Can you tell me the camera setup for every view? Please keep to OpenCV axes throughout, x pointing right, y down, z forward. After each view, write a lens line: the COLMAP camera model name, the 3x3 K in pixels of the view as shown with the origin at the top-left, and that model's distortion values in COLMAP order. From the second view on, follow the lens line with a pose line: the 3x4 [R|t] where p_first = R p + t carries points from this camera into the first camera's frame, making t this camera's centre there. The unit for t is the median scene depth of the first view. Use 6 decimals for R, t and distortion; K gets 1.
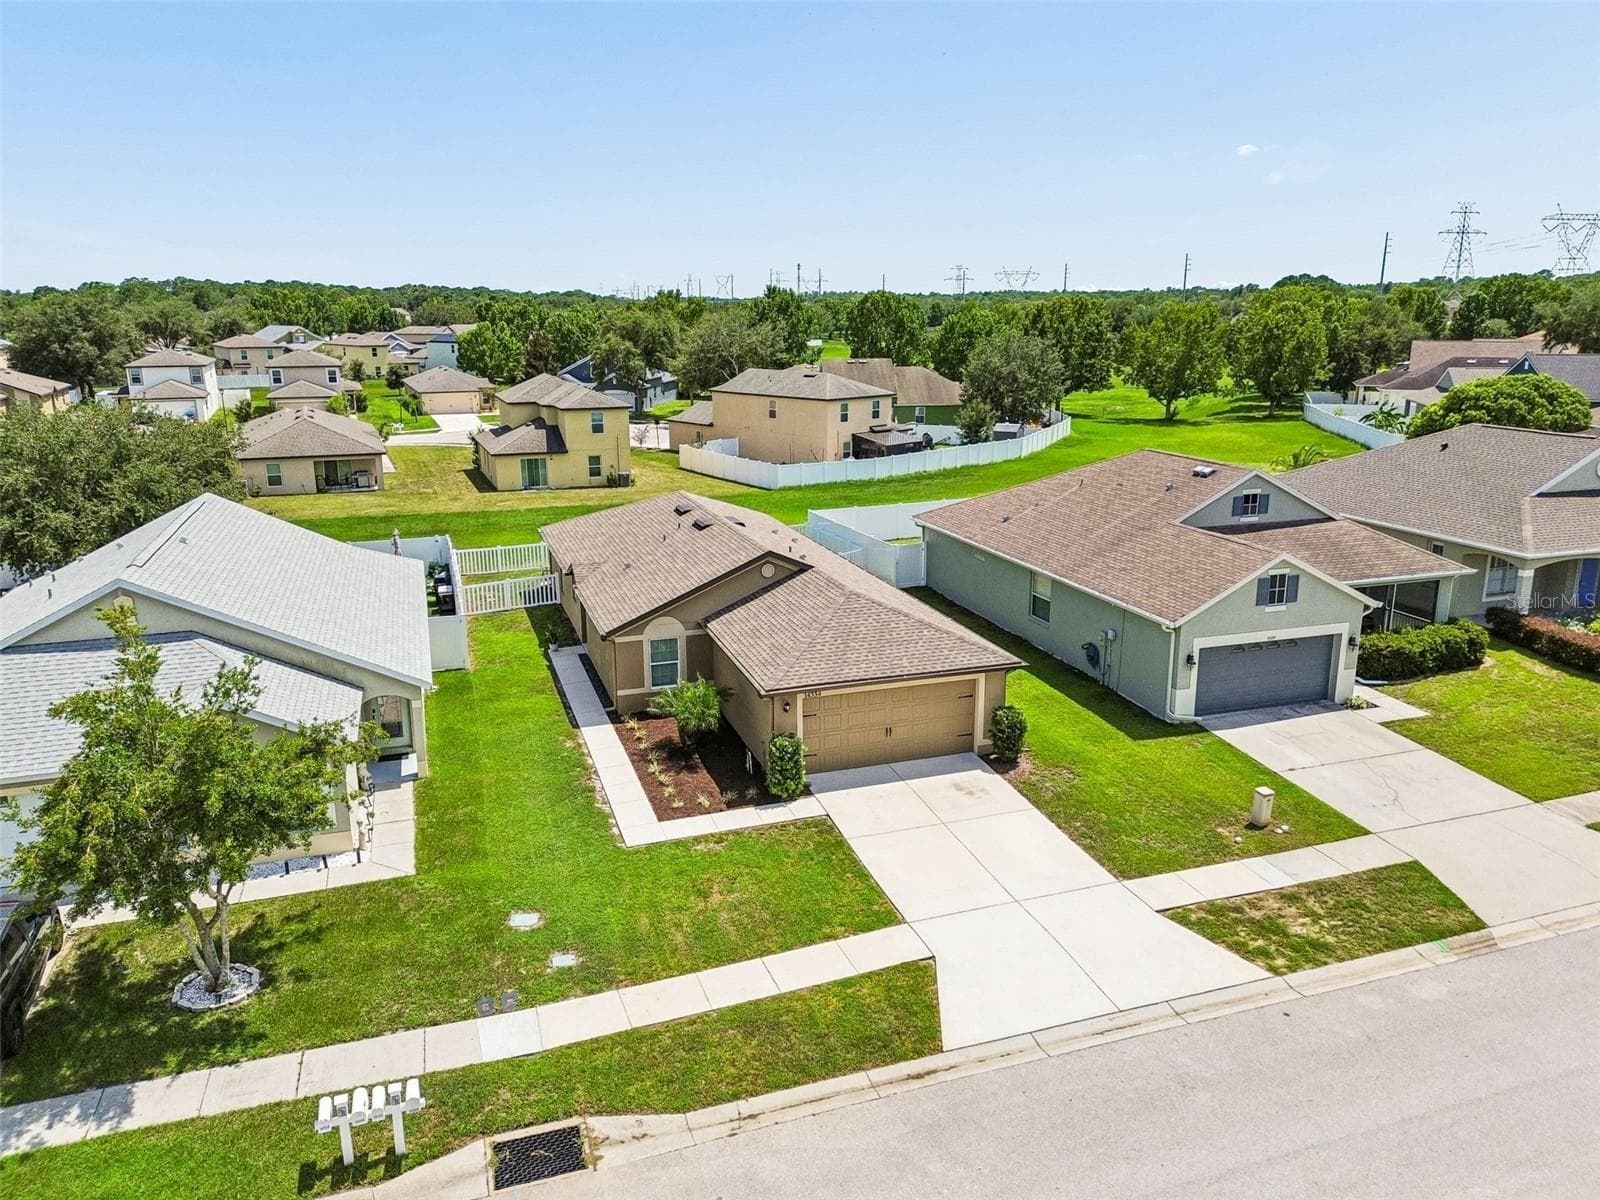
lens RADIAL K [[1148.9, 0, 809.1], [0, 1148.9, 593.5], [0, 0, 1]] dist [0.066308, -0.063269]
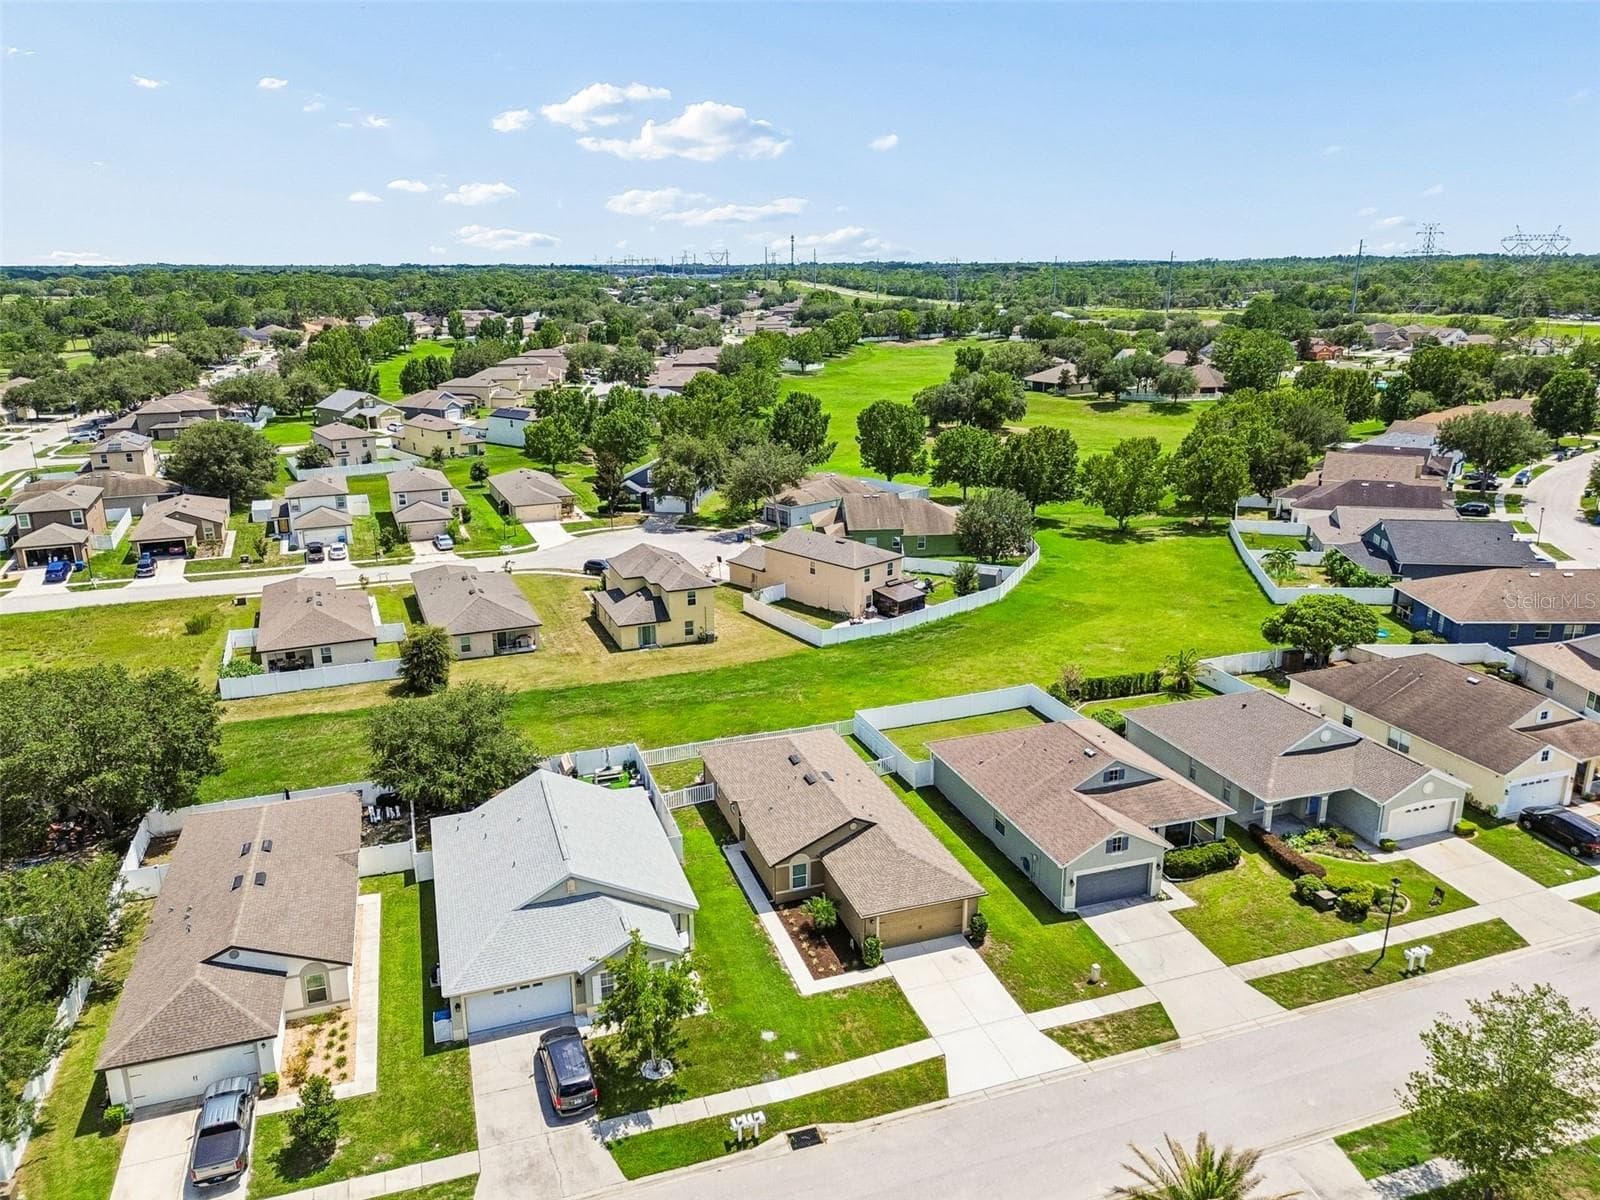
lens RADIAL K [[1150.1, 0, 800.0], [0, 1150.1, 600.0], [0, 0, 1]] dist [0.061418, -0.056109]
pose [[0.999990, -0.004410, -0.001168, -0.137804], [0.004454, 0.999184, 0.040148, -0.540553], [0.000990, -0.040153, 0.999193, -1.018667]]
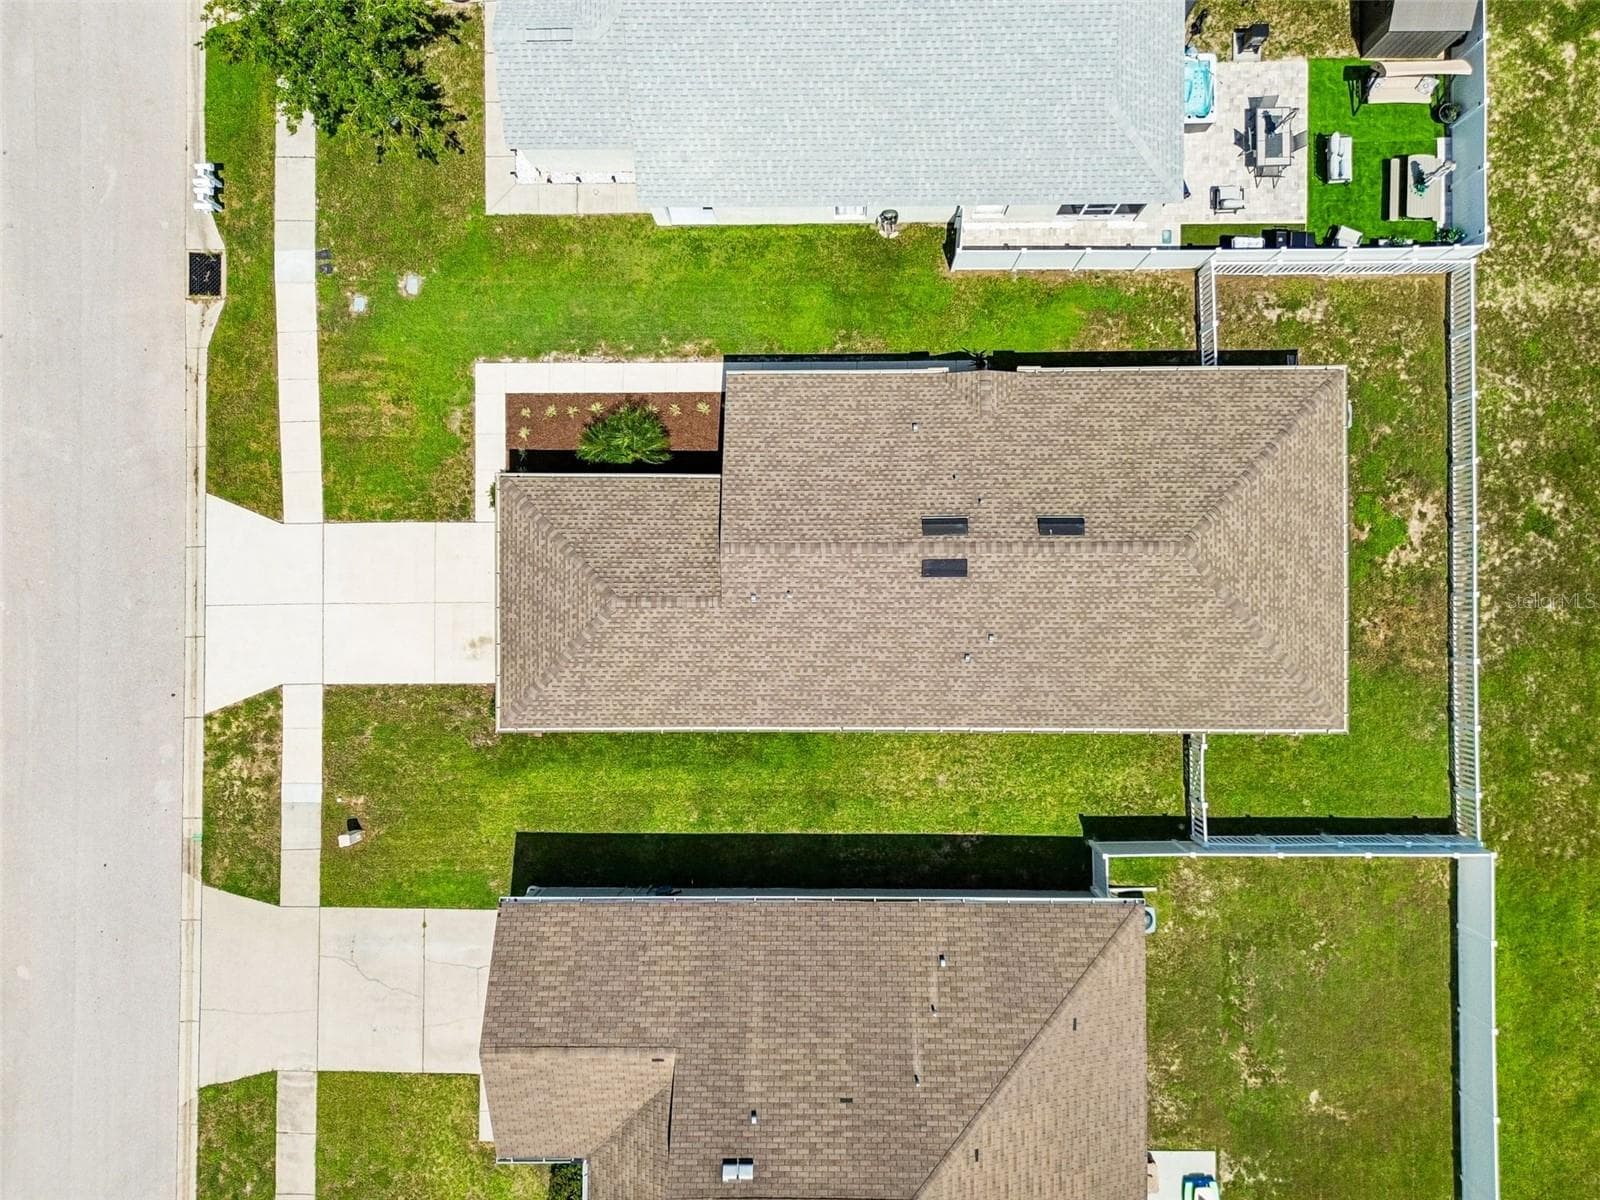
lens RADIAL K [[1166.3, 0, 807.1], [0, 1166.3, 593.6], [0, 0, 1]] dist [0.065676, -0.068376]
pose [[-0.318838, 0.947793, 0.005634, -0.029534], [-0.220168, -0.079843, 0.972189, -1.063109], [0.921883, 0.308730, 0.234131, 0.975243]]
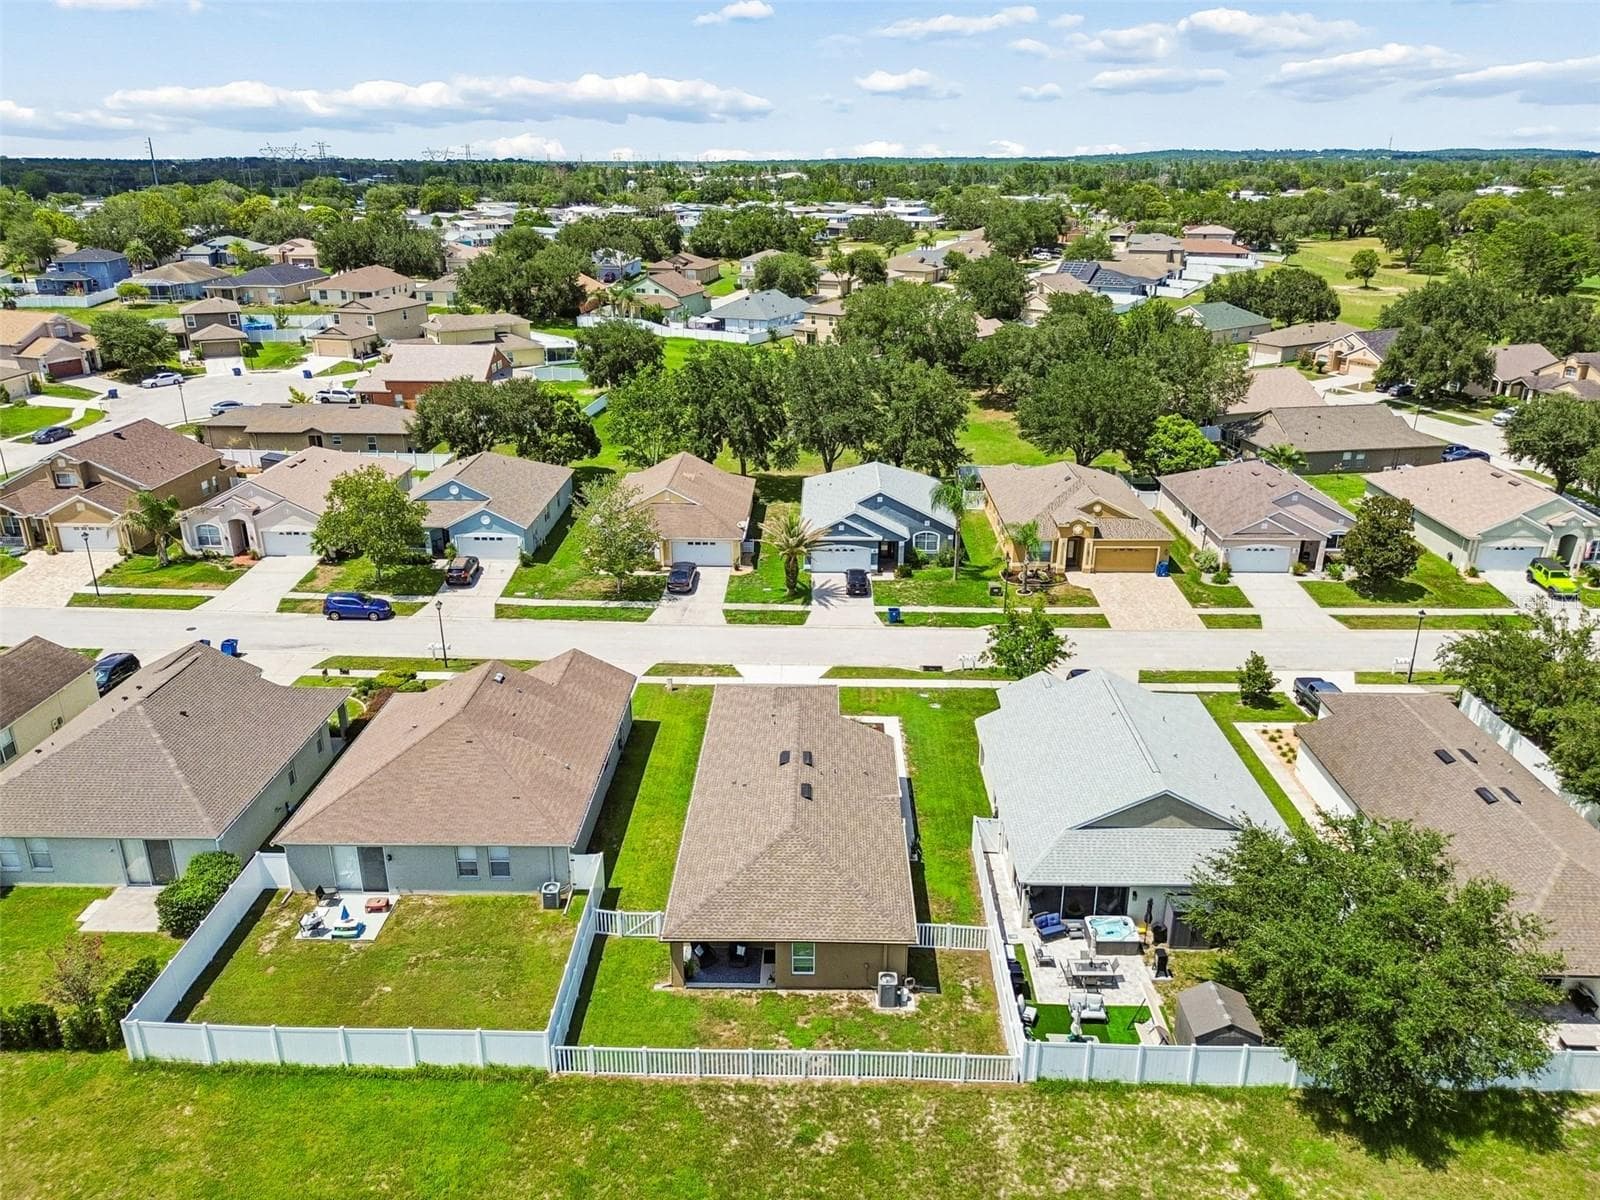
lens RADIAL K [[1166.3, 0, 807.1], [0, 1166.3, 593.6], [0, 0, 1]] dist [0.065676, -0.068376]
pose [[-0.941307, -0.115814, 0.317062, -0.681411], [0.084617, 0.828348, 0.553787, -1.337548], [-0.326774, 0.548113, -0.769929, 2.612035]]
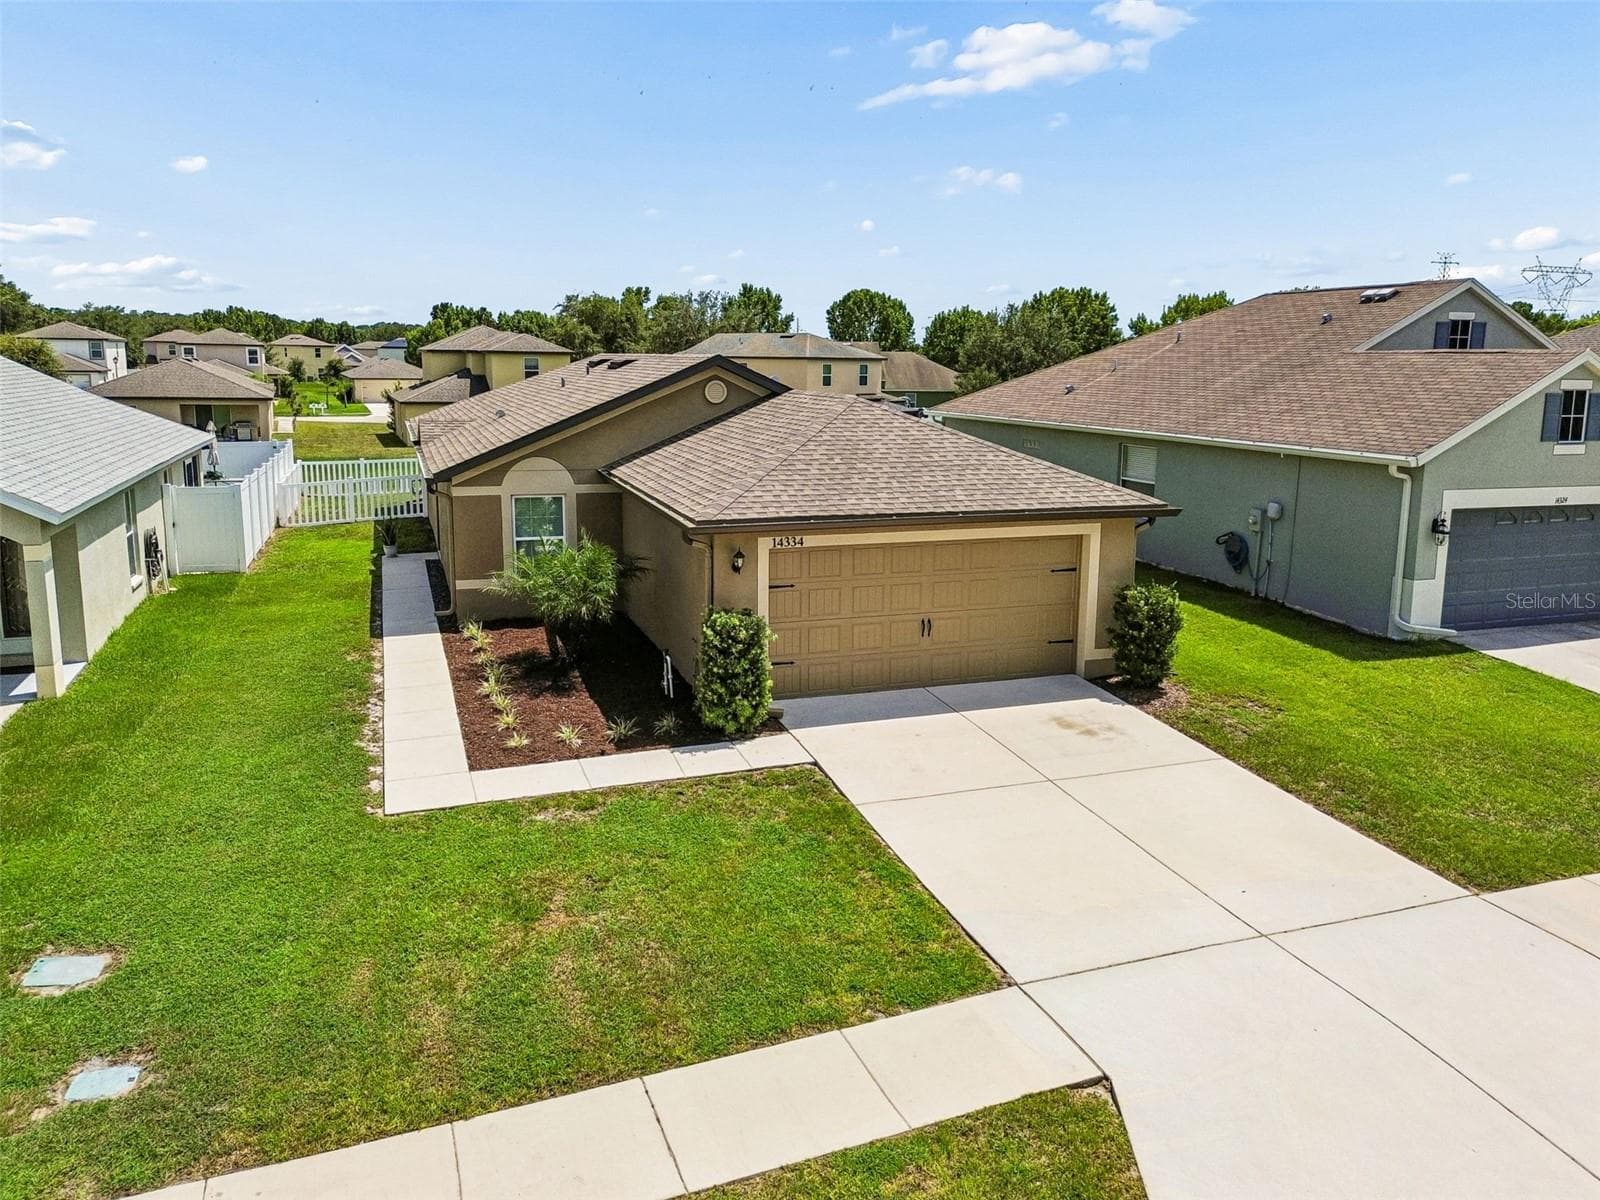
lens RADIAL K [[1160.0, 0, 806.6], [0, 1160.0, 542.8], [0, 0, 1]] dist [0.056341, -0.057291]
pose [[0.999680, 0.015692, 0.019825, 0.000856], [-0.013863, 0.995914, -0.089241, 0.130918], [-0.021144, 0.088938, 0.995813, 0.451137]]
